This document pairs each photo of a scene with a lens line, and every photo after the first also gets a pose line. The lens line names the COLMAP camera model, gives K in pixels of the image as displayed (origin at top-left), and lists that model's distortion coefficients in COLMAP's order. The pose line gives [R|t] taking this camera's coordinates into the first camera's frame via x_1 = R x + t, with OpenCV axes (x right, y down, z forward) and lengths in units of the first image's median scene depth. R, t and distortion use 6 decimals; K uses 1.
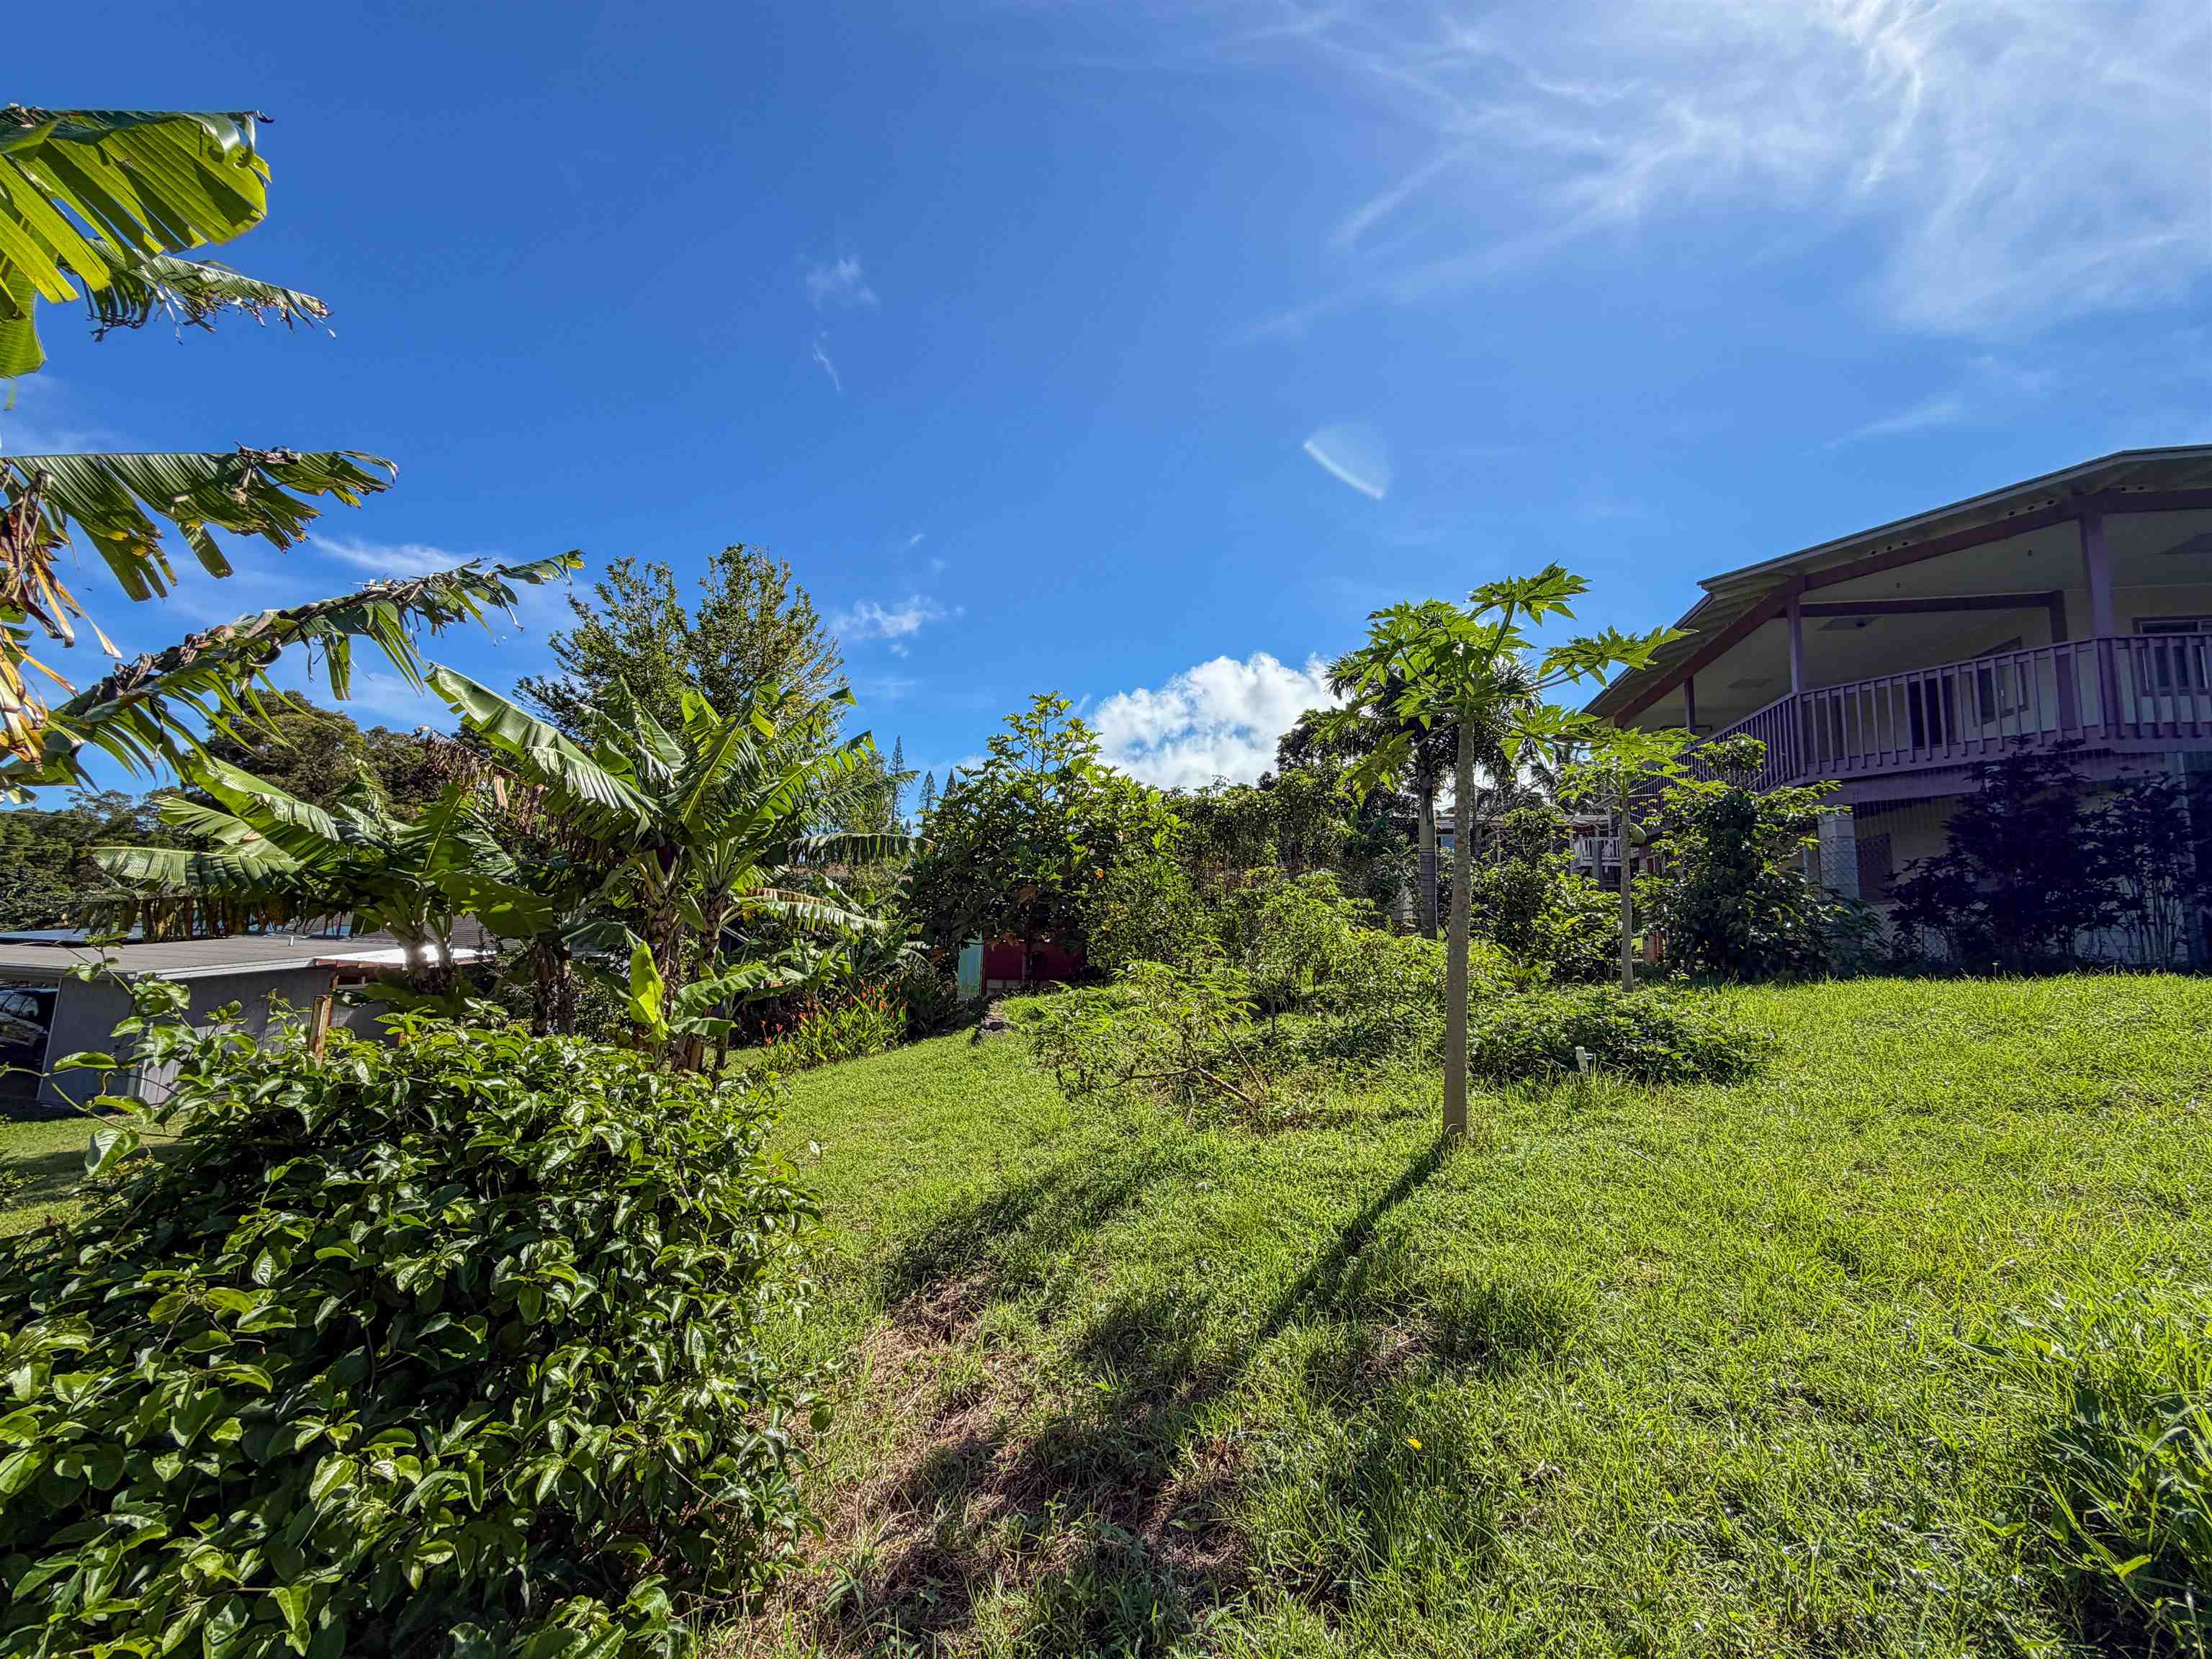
lens RADIAL K [[876.3, 0, 1105.0], [0, 876.3, 858.1], [0, 0, 1]] dist [-0.004289, 0.000586]
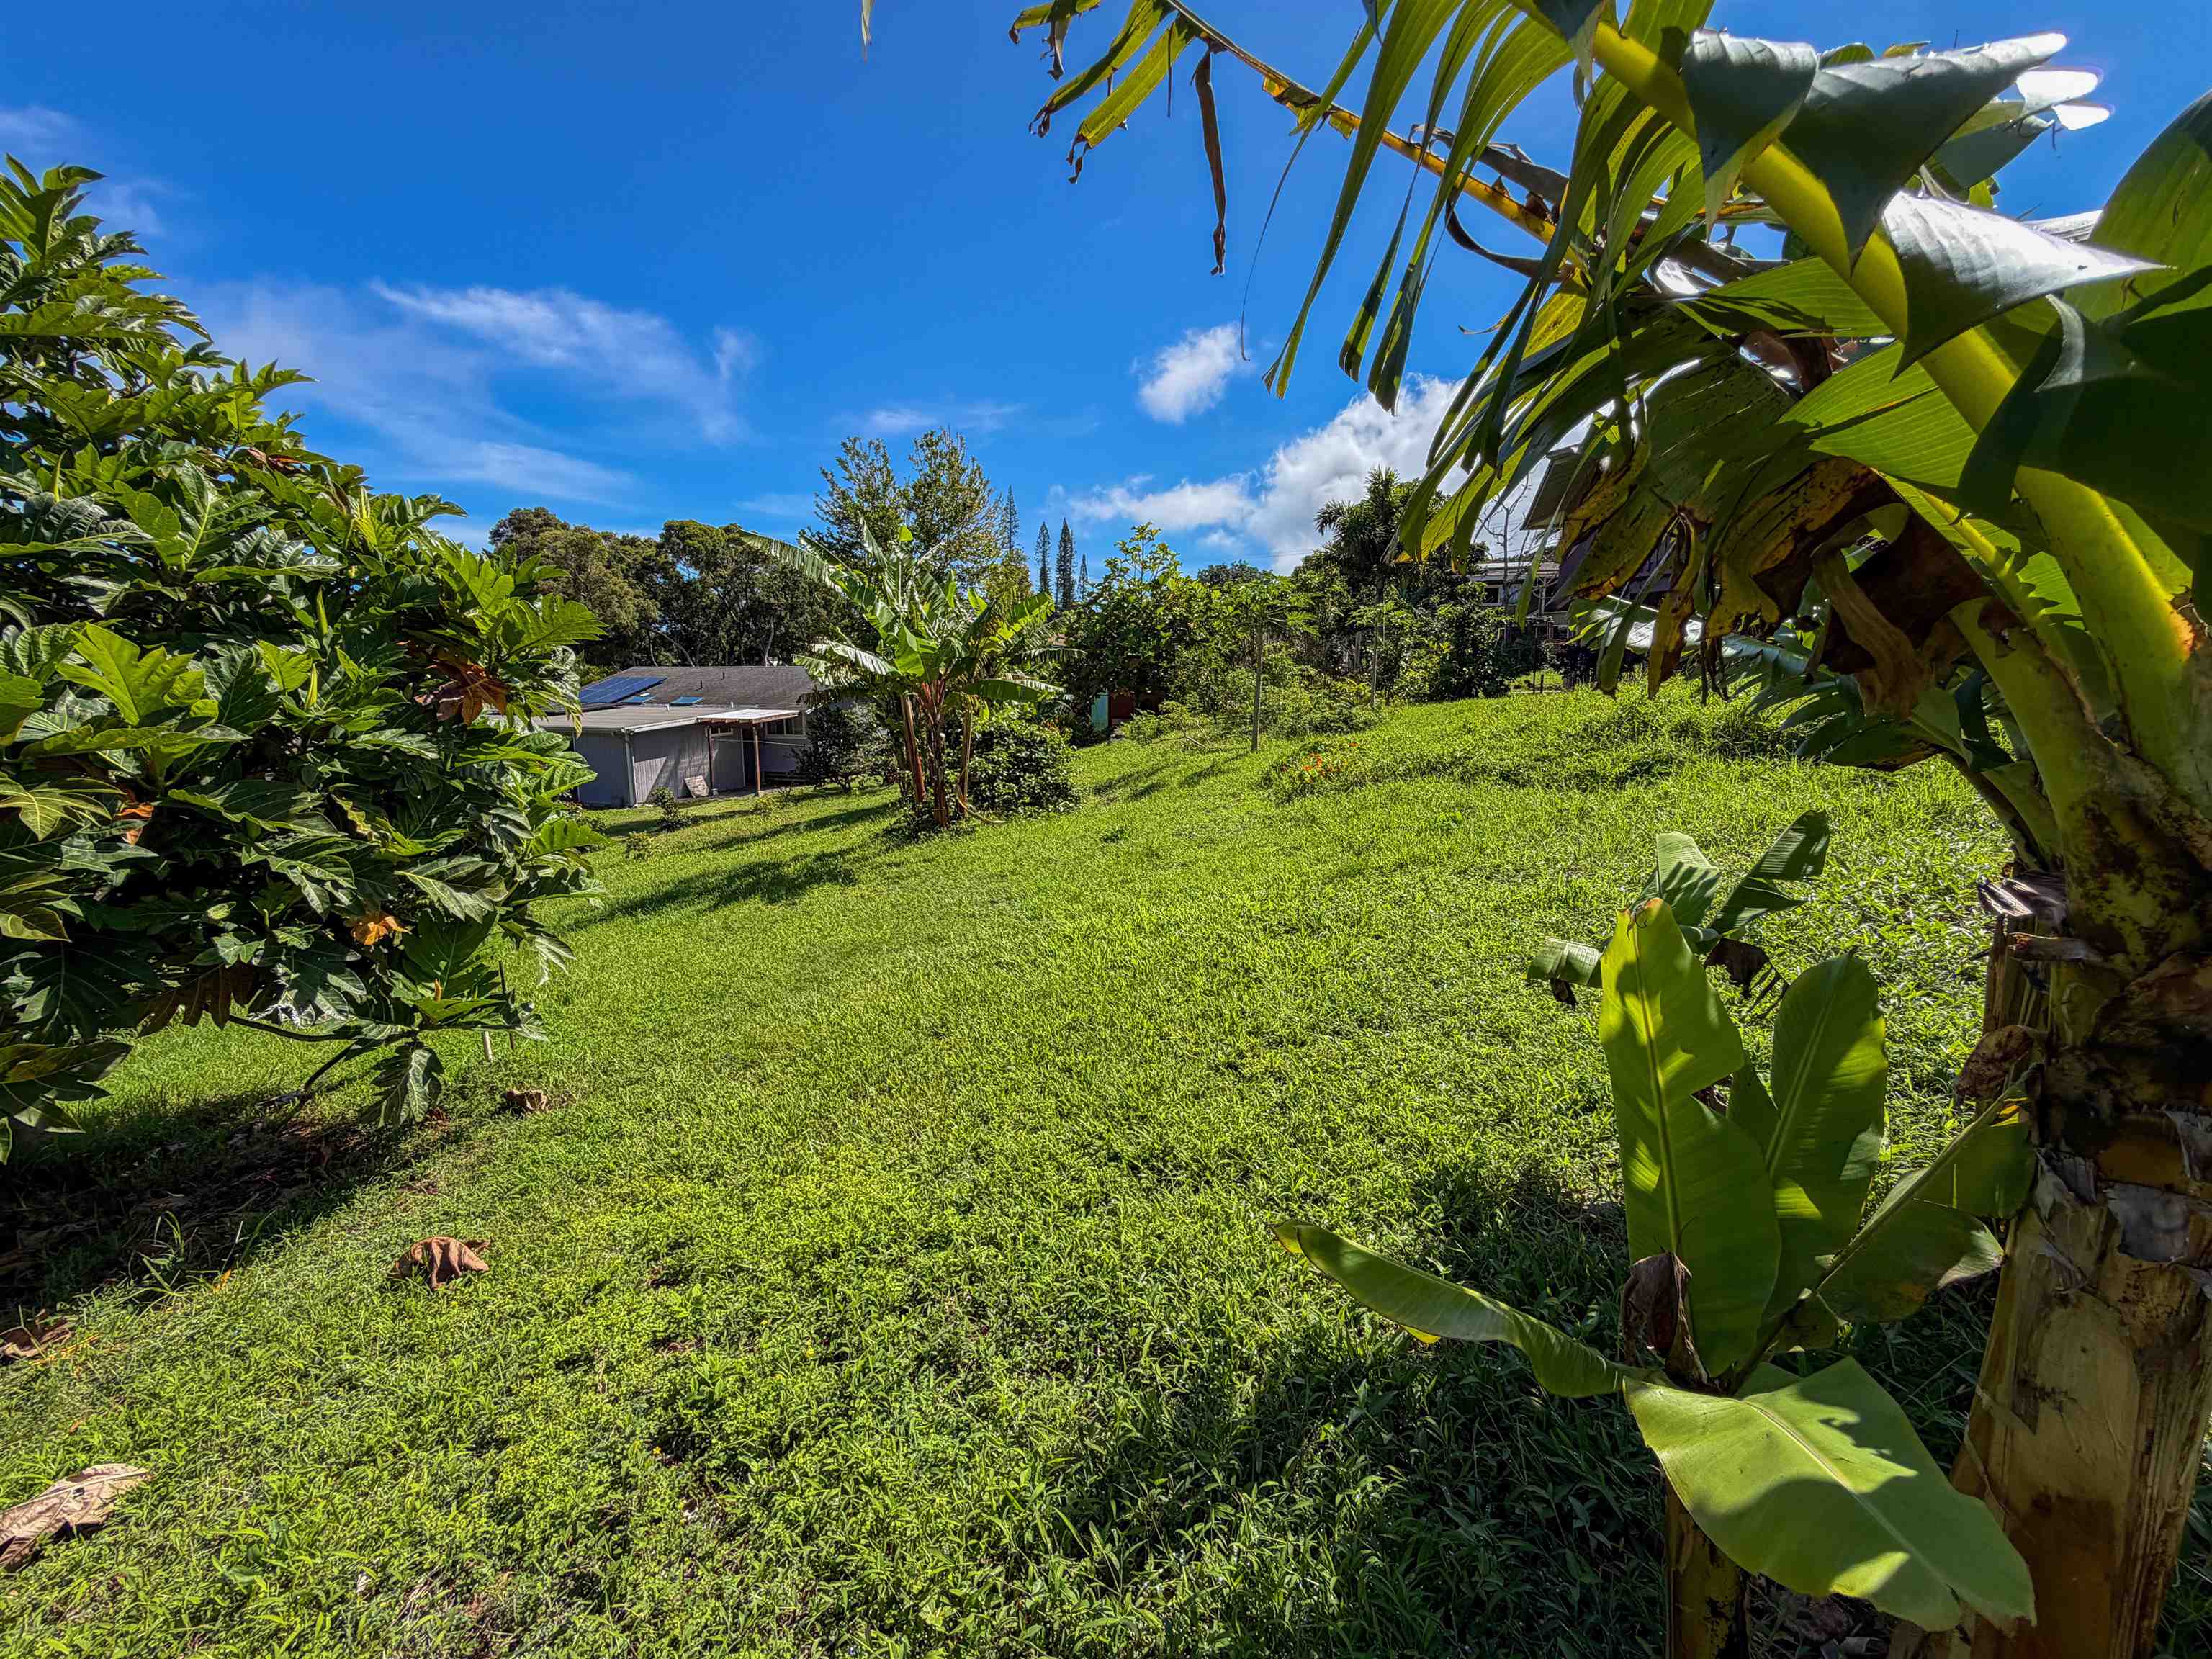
lens RADIAL K [[876.3, 0, 1091.6], [0, 876.3, 841.5], [0, 0, 1]] dist [-0.004289, 0.000586]
pose [[0.989188, -0.005555, -0.146549, 0.065371], [0.043755, 0.964950, 0.258759, -0.060694], [0.139975, -0.262374, 0.954760, -0.599980]]
